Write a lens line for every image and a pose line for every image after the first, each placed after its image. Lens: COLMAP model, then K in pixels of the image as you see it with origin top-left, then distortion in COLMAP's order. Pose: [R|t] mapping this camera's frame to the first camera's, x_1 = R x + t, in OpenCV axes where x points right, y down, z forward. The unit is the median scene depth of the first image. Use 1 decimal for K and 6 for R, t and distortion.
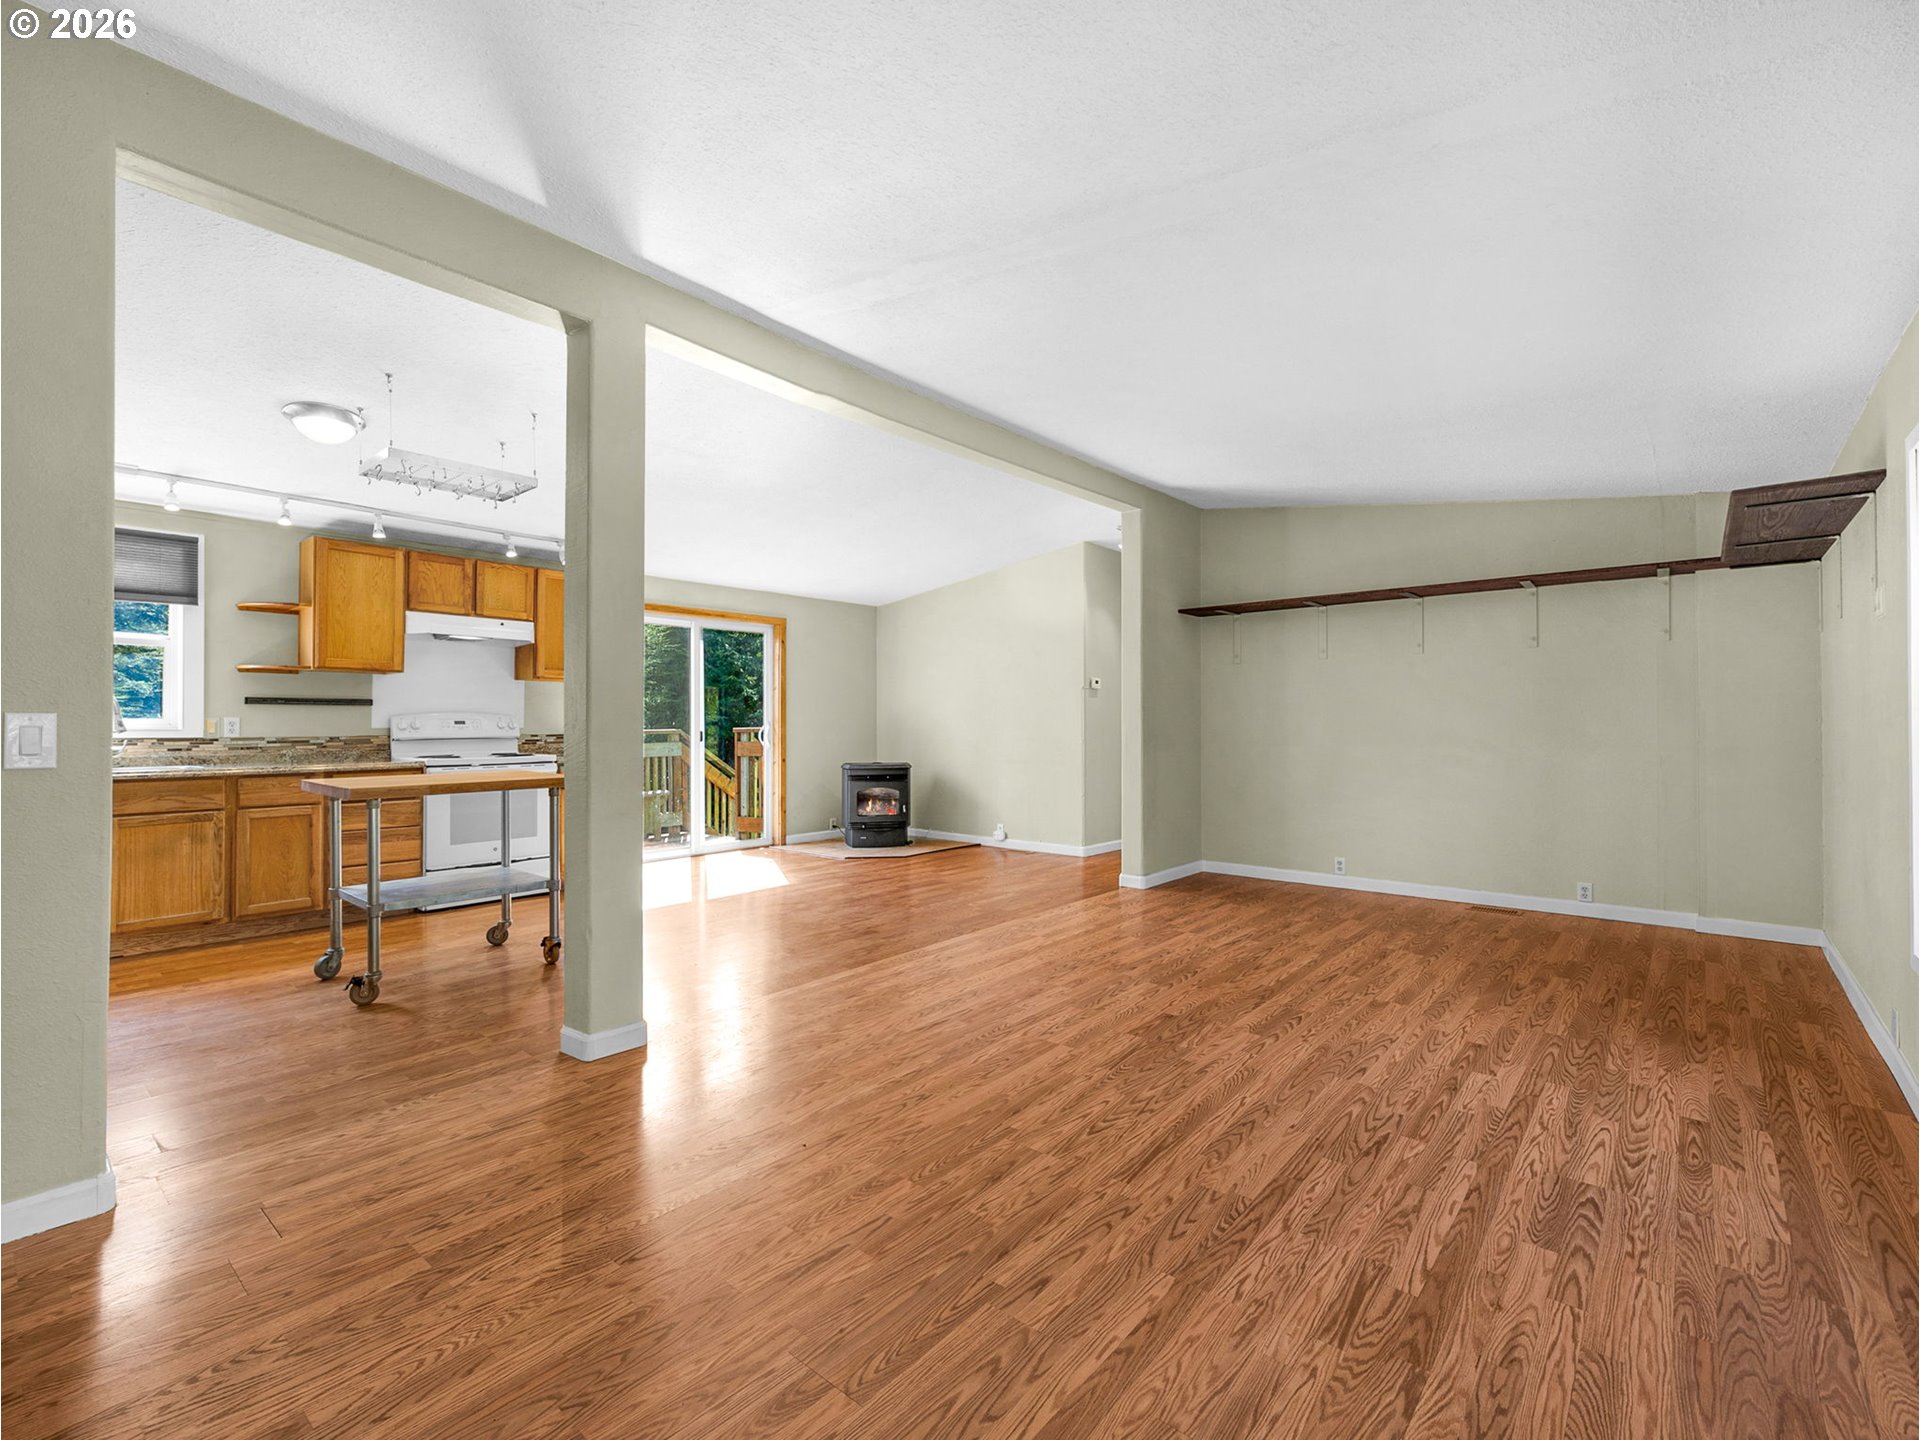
lens RADIAL K [[860.2, 0, 967.1], [0, 860.2, 711.9], [0, 0, 1]] dist [0.000078, -0.000560]
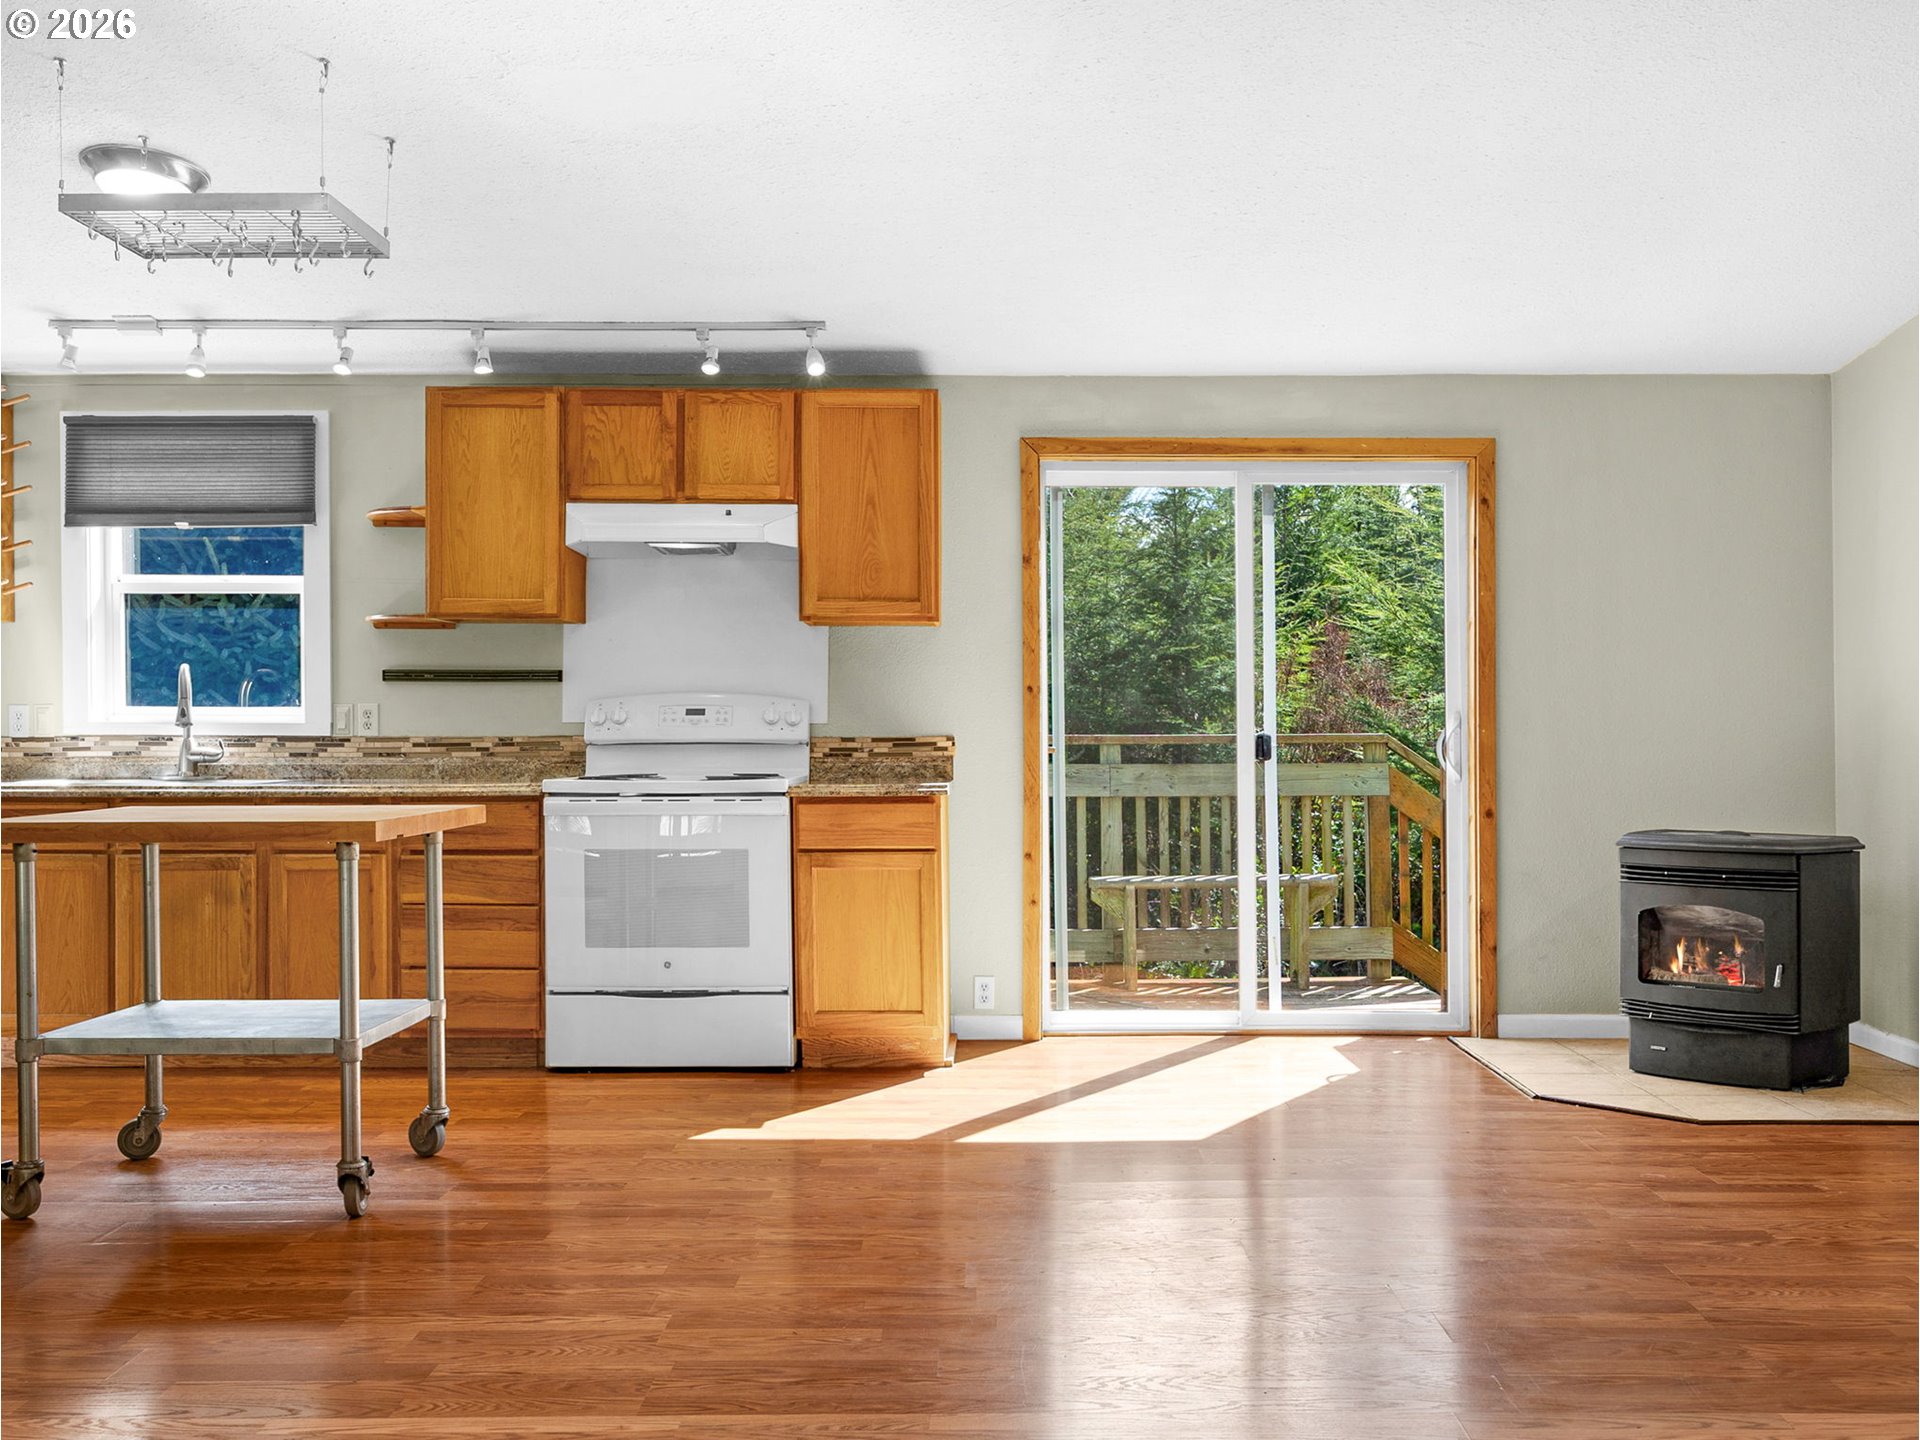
lens RADIAL K [[1796.3, 0, 996.9], [0, 1796.3, 744.6], [0, 0, 1]] dist [0.005438, 0.000000]
pose [[0.636900, 0.012529, -0.770844, 0.400748], [0.007916, 0.999709, 0.022789, 0.009749], [0.770906, -0.020617, 0.636616, 0.510777]]
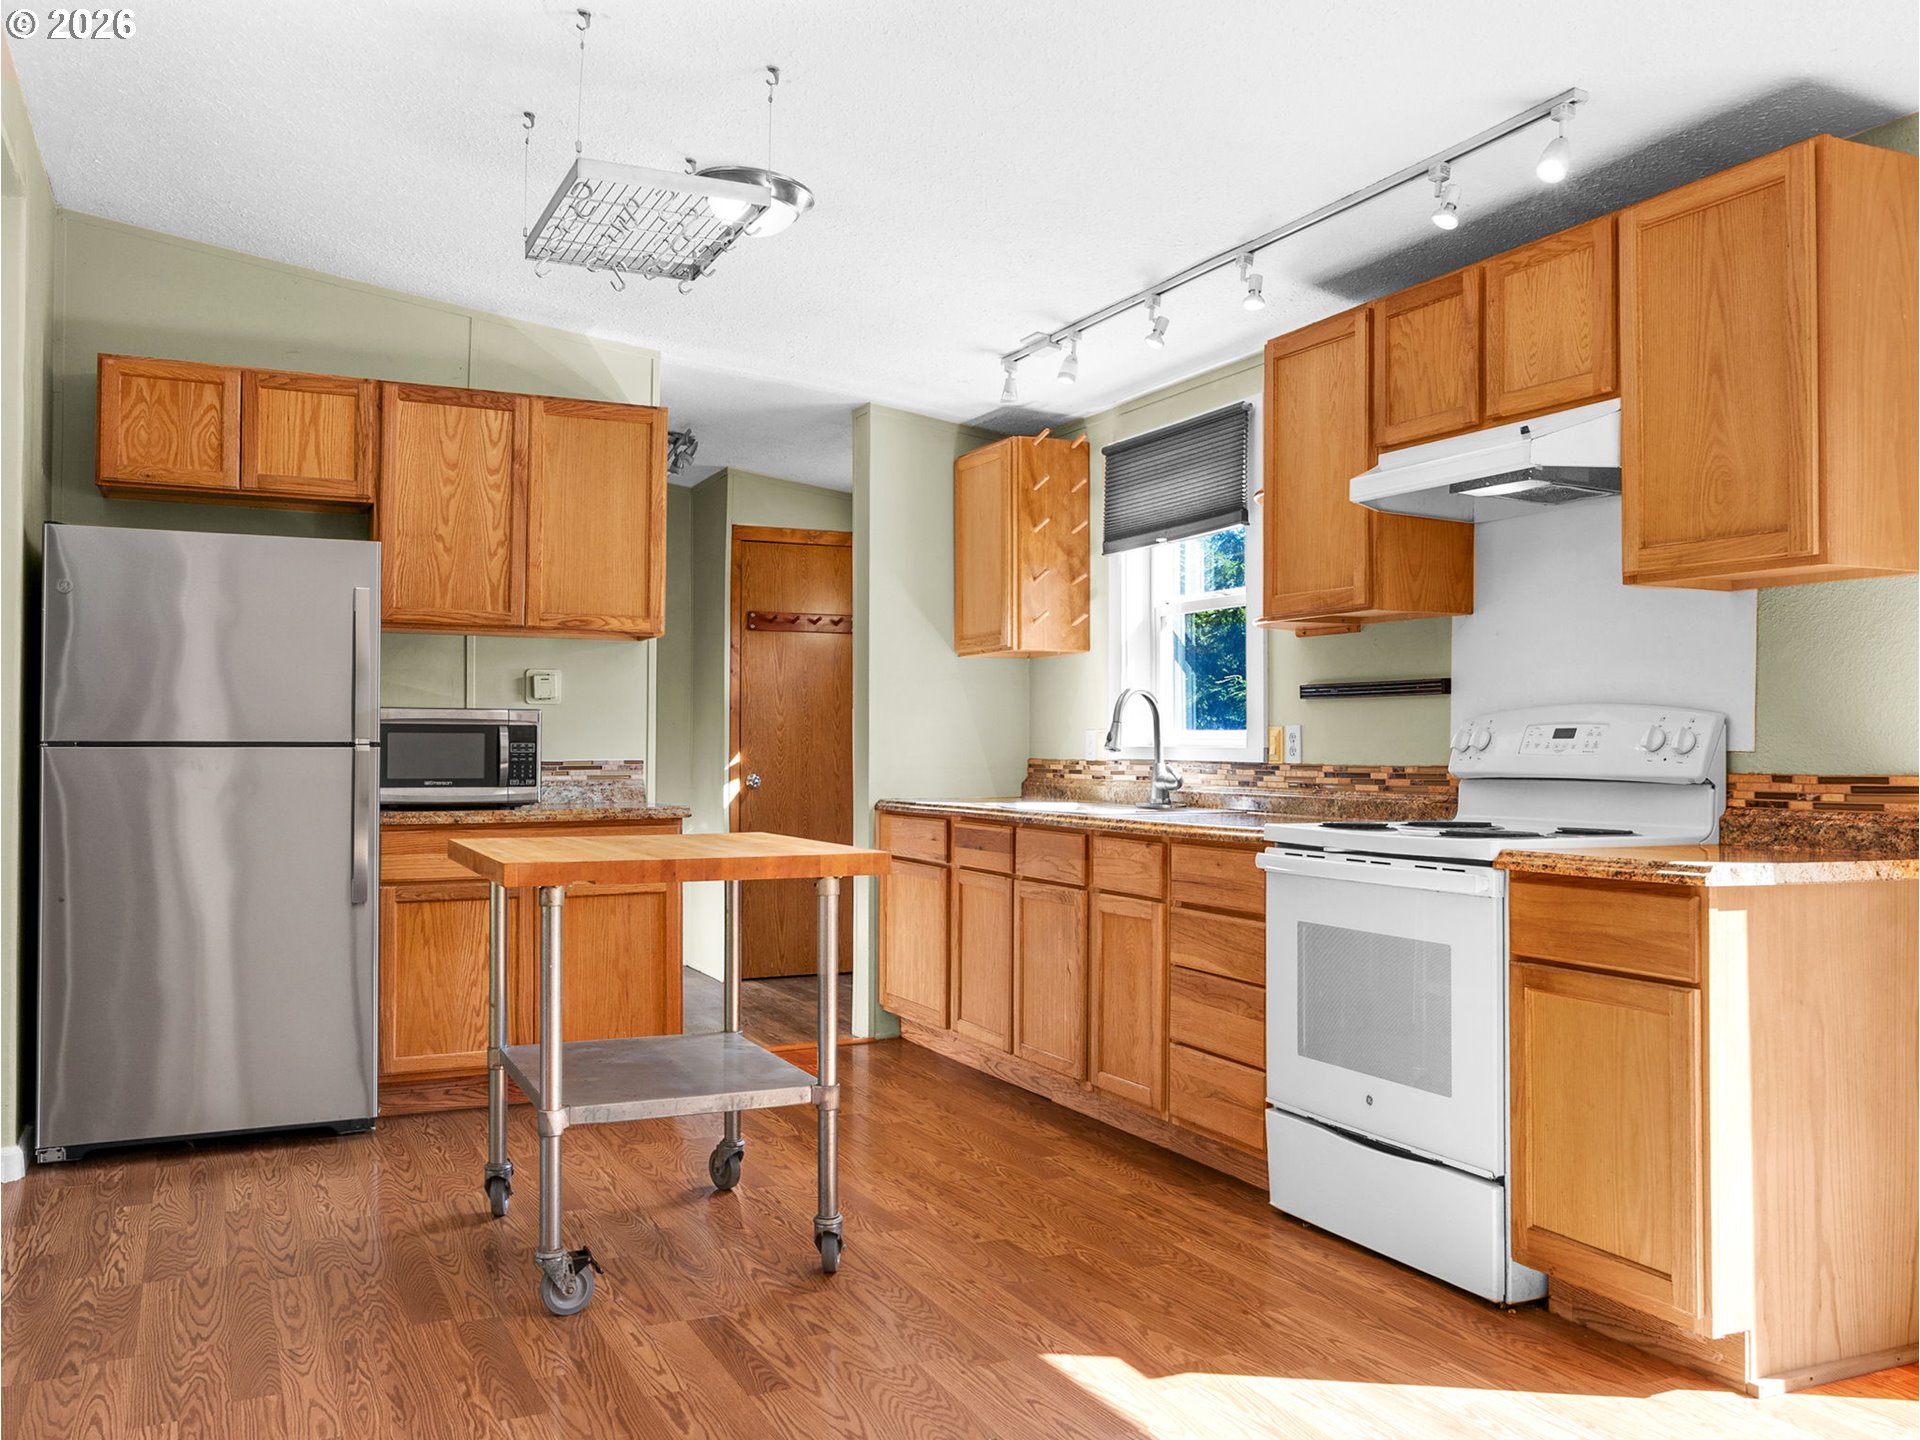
lens RADIAL K [[1642.9, 0, 975.6], [0, 1642.9, 730.8], [0, 0, 1]] dist [0.017087, -0.008184]
pose [[-0.418102, -0.005095, -0.908386, 0.127136], [0.011335, 0.999877, -0.010826, 0.017735], [0.908329, -0.014823, -0.417993, 1.196087]]
